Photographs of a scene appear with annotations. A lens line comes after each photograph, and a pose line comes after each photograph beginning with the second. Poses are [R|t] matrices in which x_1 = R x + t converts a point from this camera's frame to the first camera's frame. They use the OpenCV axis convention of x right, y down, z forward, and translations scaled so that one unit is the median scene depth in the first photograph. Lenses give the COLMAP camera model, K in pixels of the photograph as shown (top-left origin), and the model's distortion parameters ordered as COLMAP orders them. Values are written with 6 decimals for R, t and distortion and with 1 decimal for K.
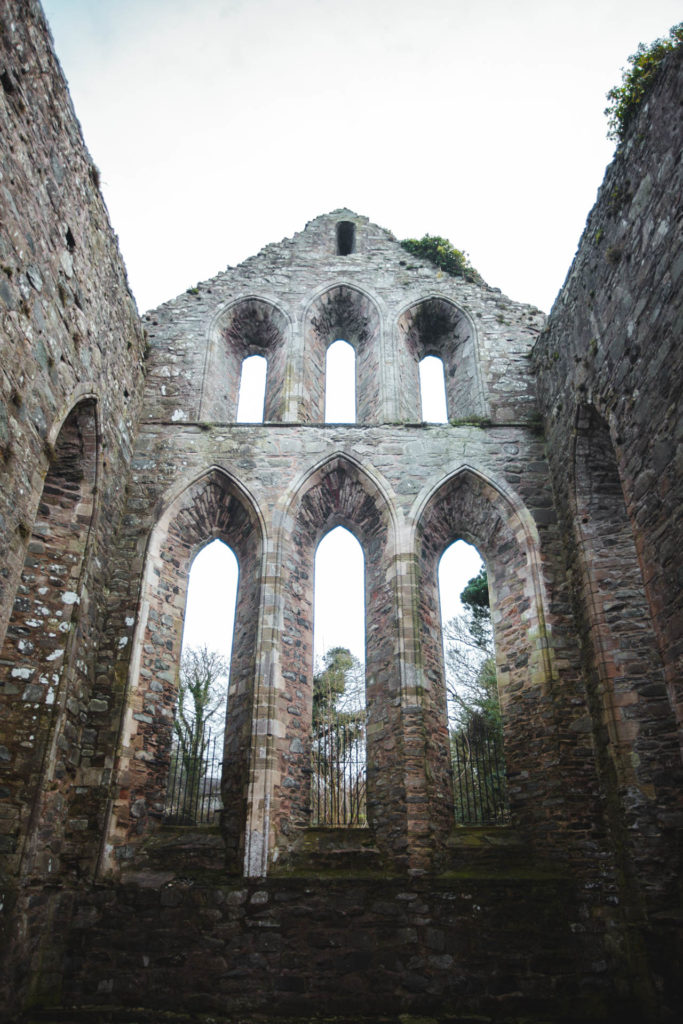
lens RADIAL K [[709.0, 0, 341.5], [0, 709.0, 512.0], [0, 0, 1]] dist [-0.004343, 0.083094]
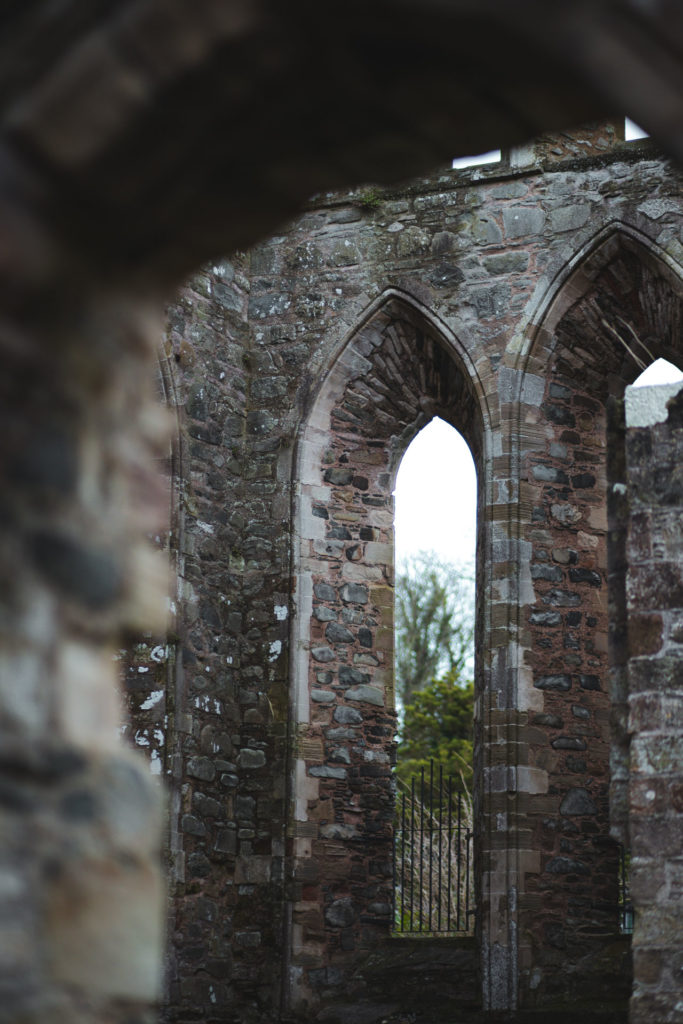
lens RADIAL K [[2581.0, 0, 341.5], [0, 2581.0, 512.0], [0, 0, 1]] dist [0.039205, -0.421047]
pose [[0.881432, -0.099707, -0.461666, 0.705432], [0.220246, 0.951452, 0.215014, -0.355769], [0.417815, -0.291201, 0.860600, -0.742555]]
